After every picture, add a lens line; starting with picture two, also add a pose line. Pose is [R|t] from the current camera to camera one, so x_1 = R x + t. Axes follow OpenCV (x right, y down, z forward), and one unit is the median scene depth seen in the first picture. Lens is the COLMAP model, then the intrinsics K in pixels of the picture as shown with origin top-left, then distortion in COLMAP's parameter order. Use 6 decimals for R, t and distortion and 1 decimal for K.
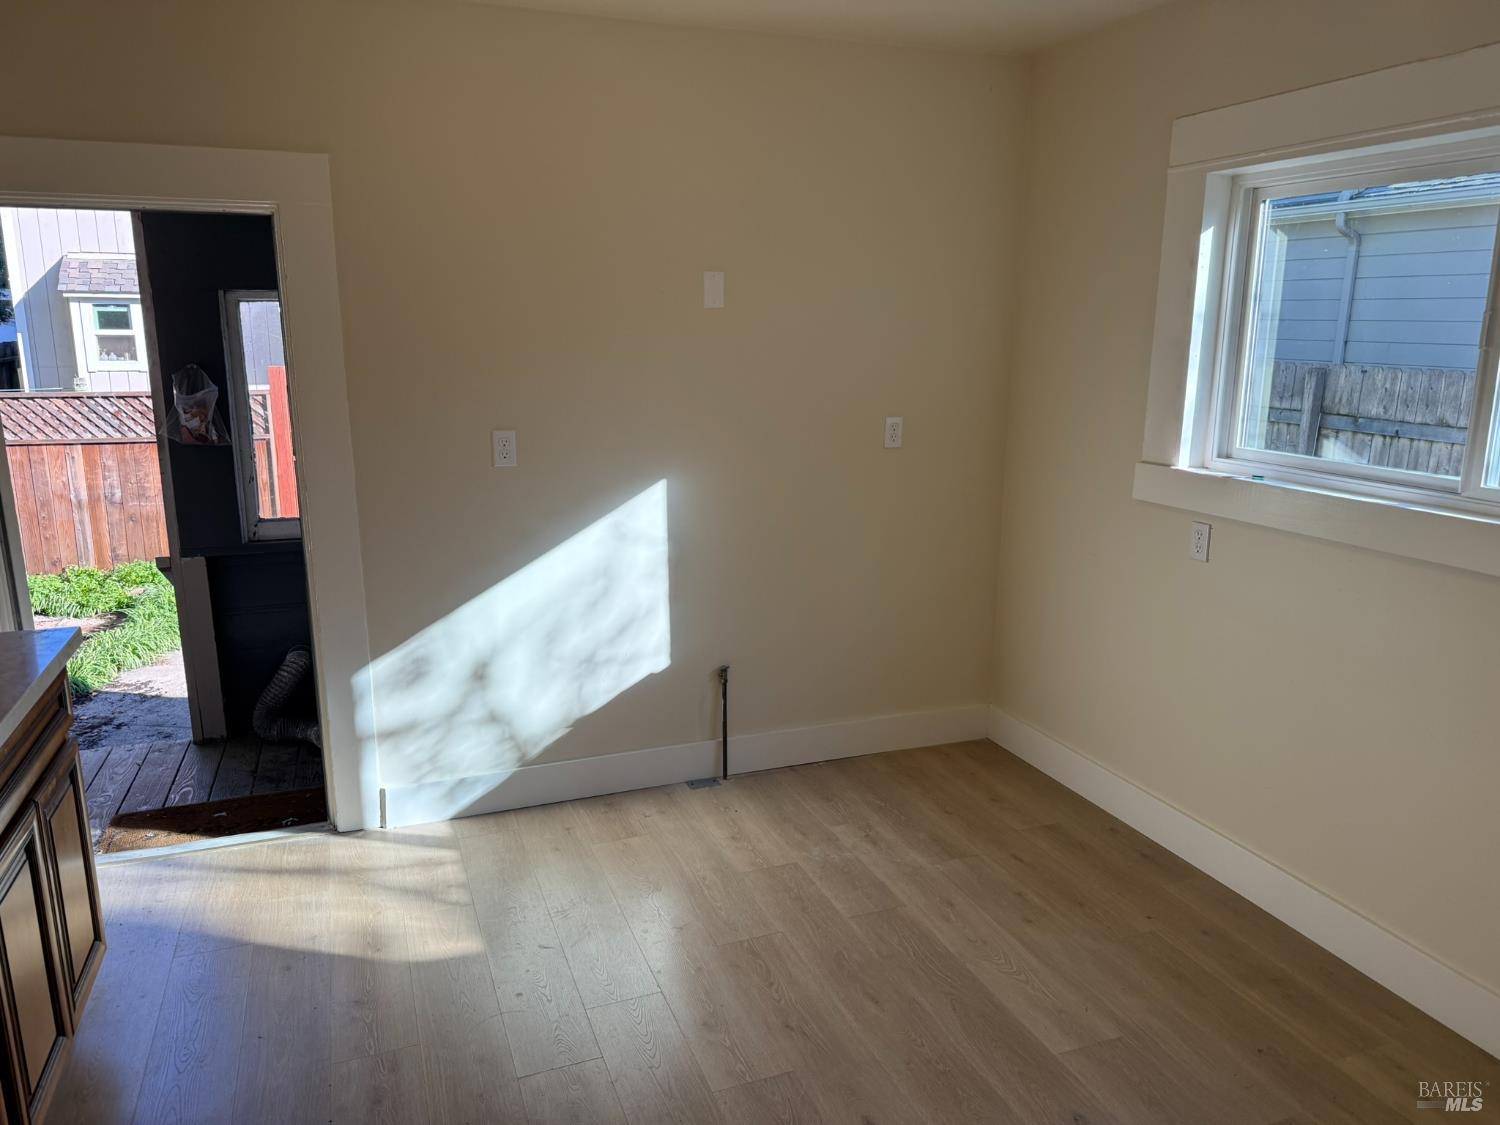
lens RADIAL K [[1047.9, 0, 754.2], [0, 1047.9, 562.4], [0, 0, 1]] dist [0.044479, -0.060714]
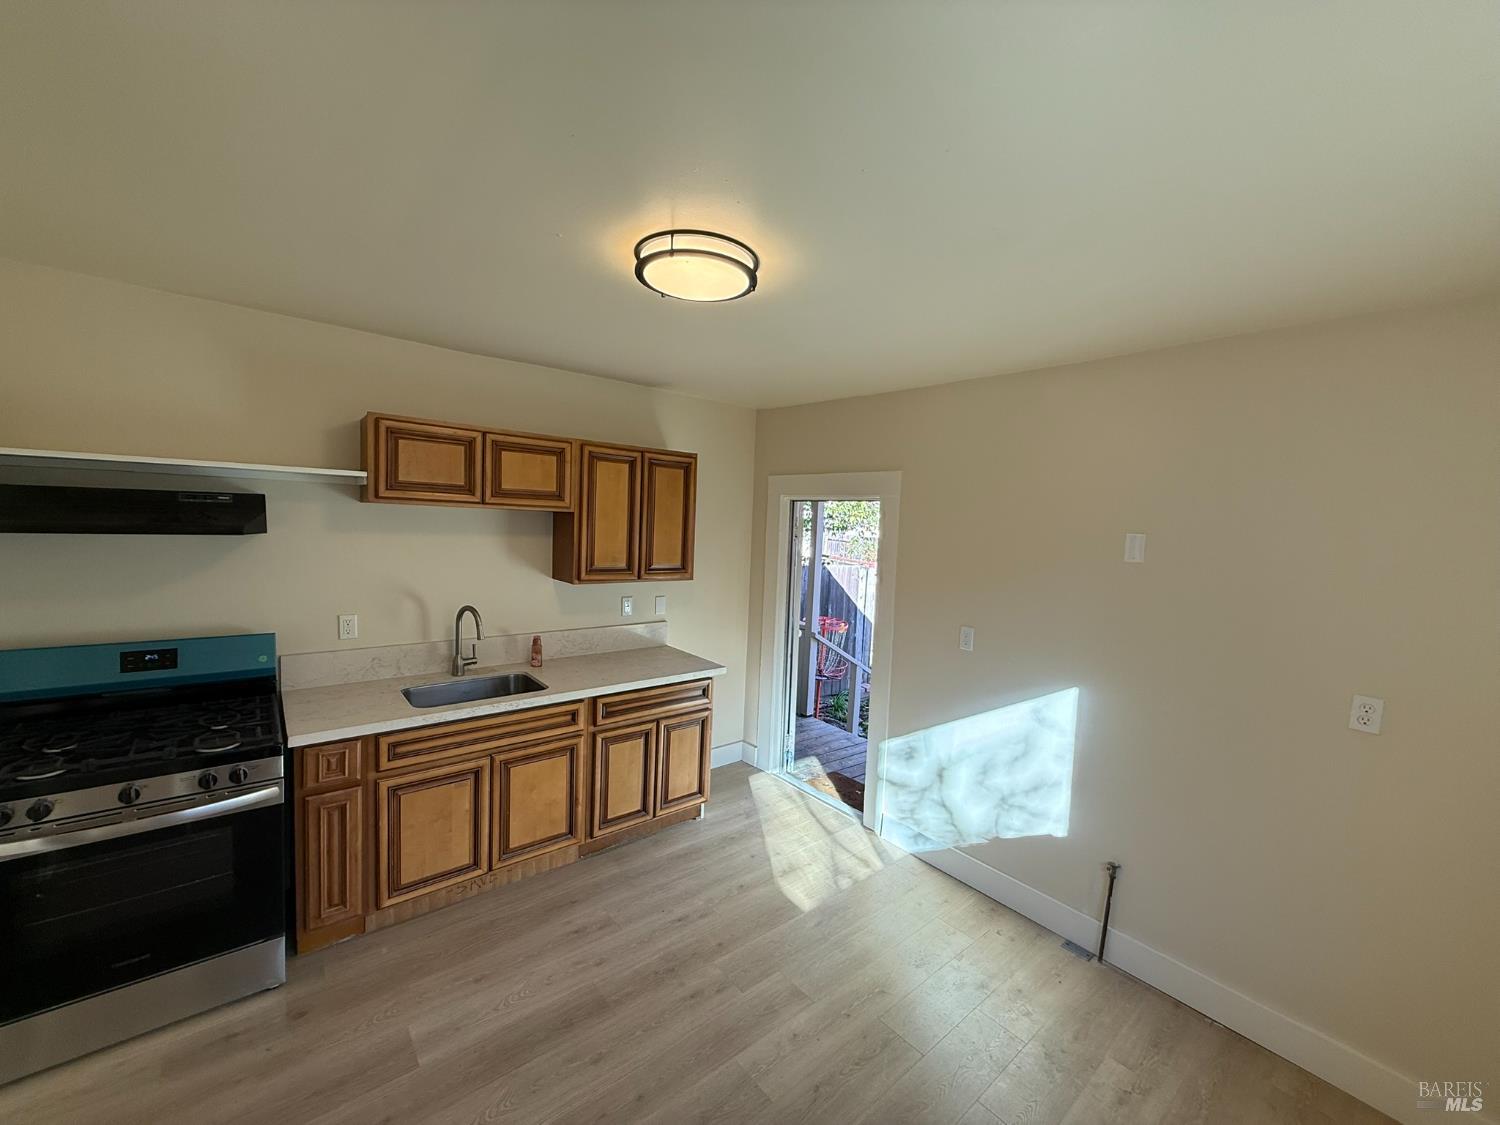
lens RADIAL K [[592.2, 0, 740.6], [0, 592.2, 557.3], [0, 0, 1]] dist [-0.001503, 0.000514]
pose [[0.317384, 0.072951, -0.945487, 0.445296], [-0.253902, 0.967172, -0.010606, -0.118215], [0.913675, 0.243427, 0.325487, 0.341649]]
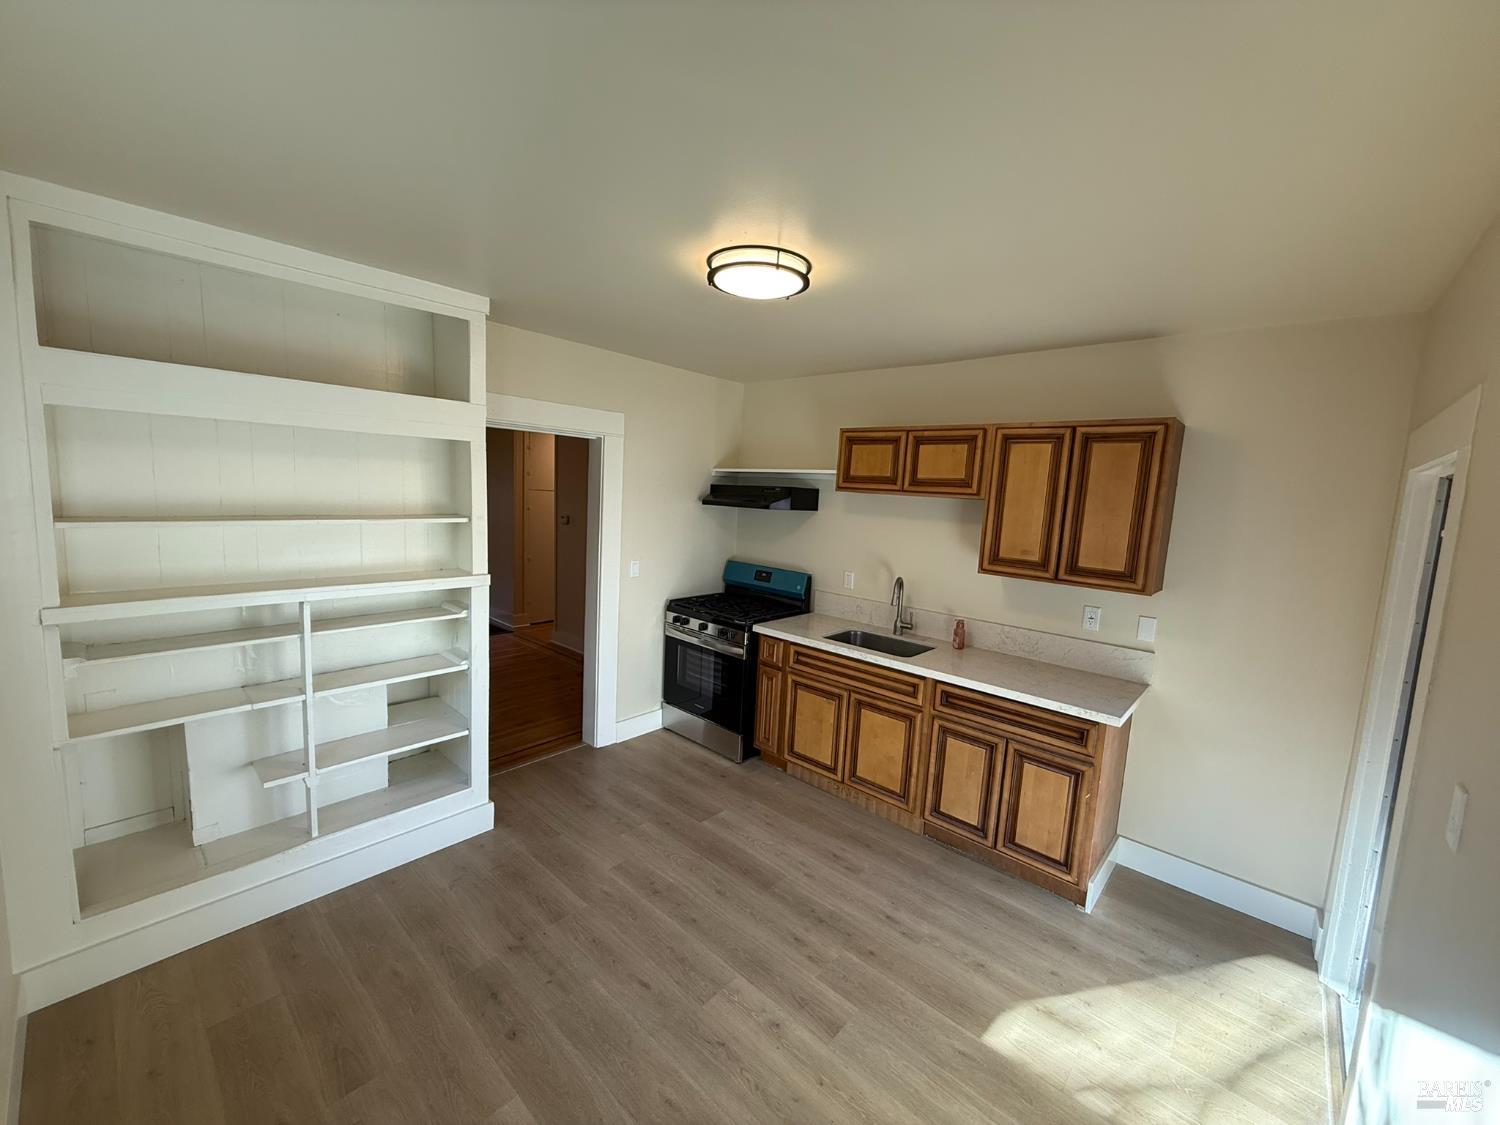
lens RADIAL K [[592.2, 0, 754.0], [0, 592.2, 558.6], [0, 0, 1]] dist [-0.001503, 0.000514]
pose [[-0.885321, 0.001928, -0.464976, 0.234005], [-0.159534, 0.938032, 0.307644, -0.256022], [0.436756, 0.346543, -0.830152, 0.964923]]
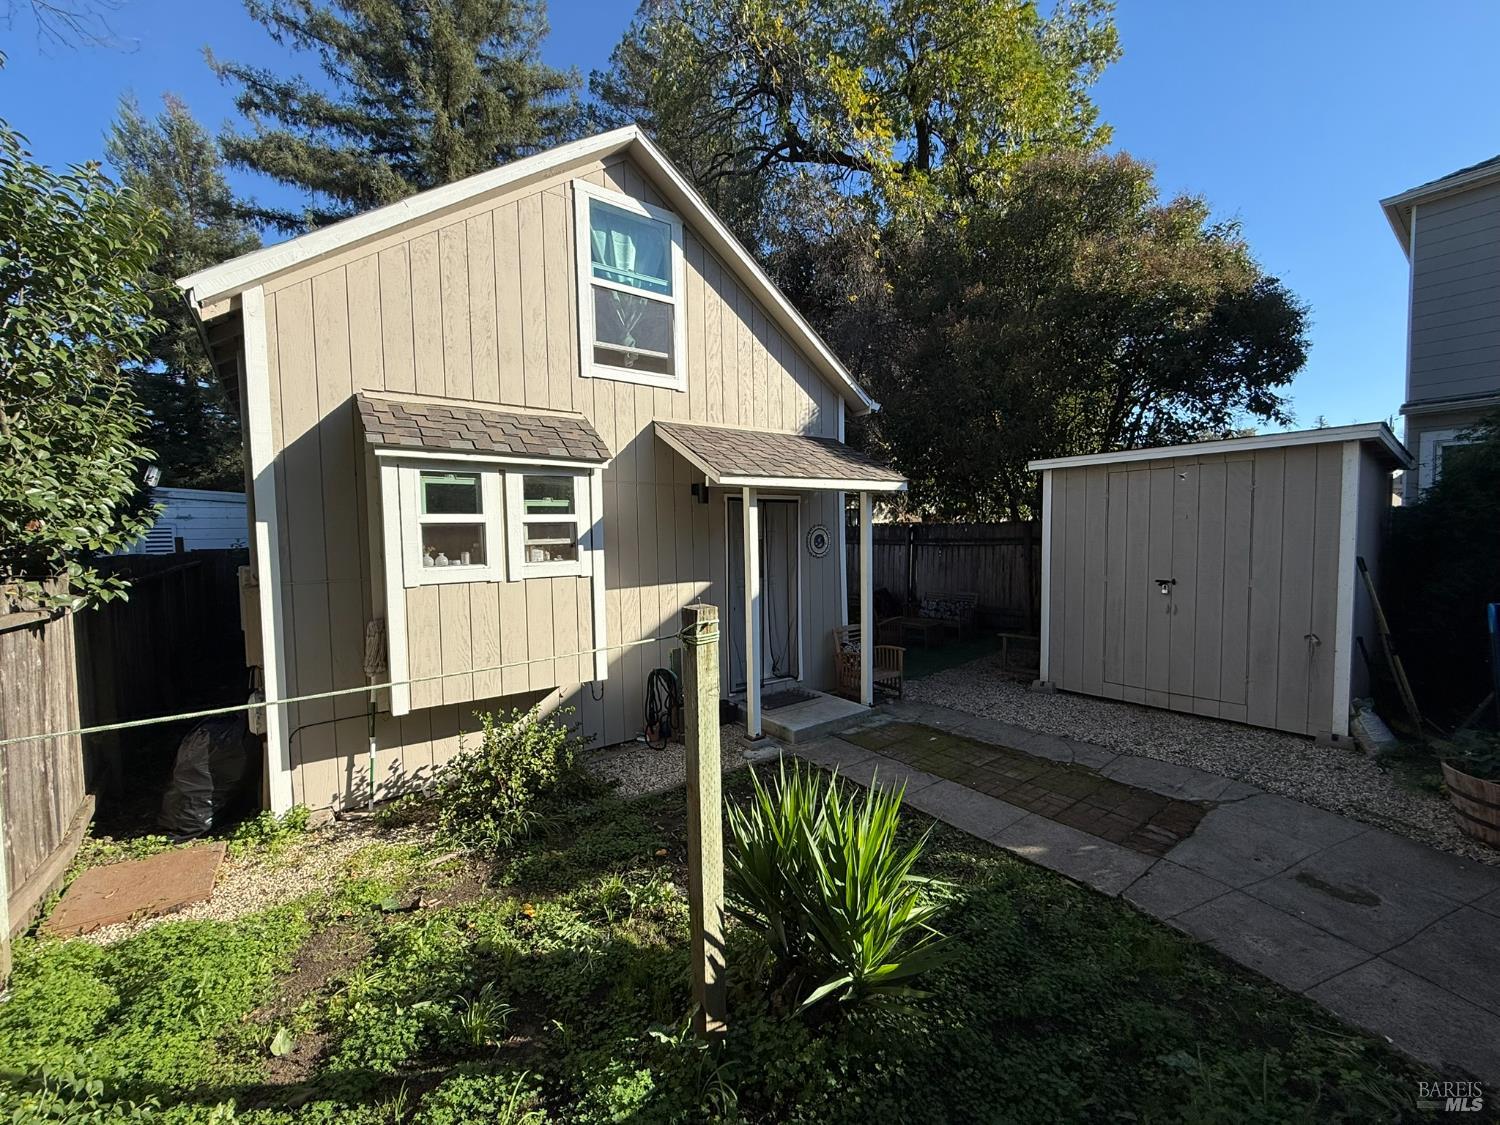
lens RADIAL K [[592.2, 0, 748.9], [0, 592.2, 564.0], [0, 0, 1]] dist [-0.001503, 0.000514]
pose [[0.957271, -0.048717, 0.285061, -1.663731], [0.096831, 0.982807, -0.157209, -0.382496], [-0.272501, 0.178094, 0.945529, 1.980256]]
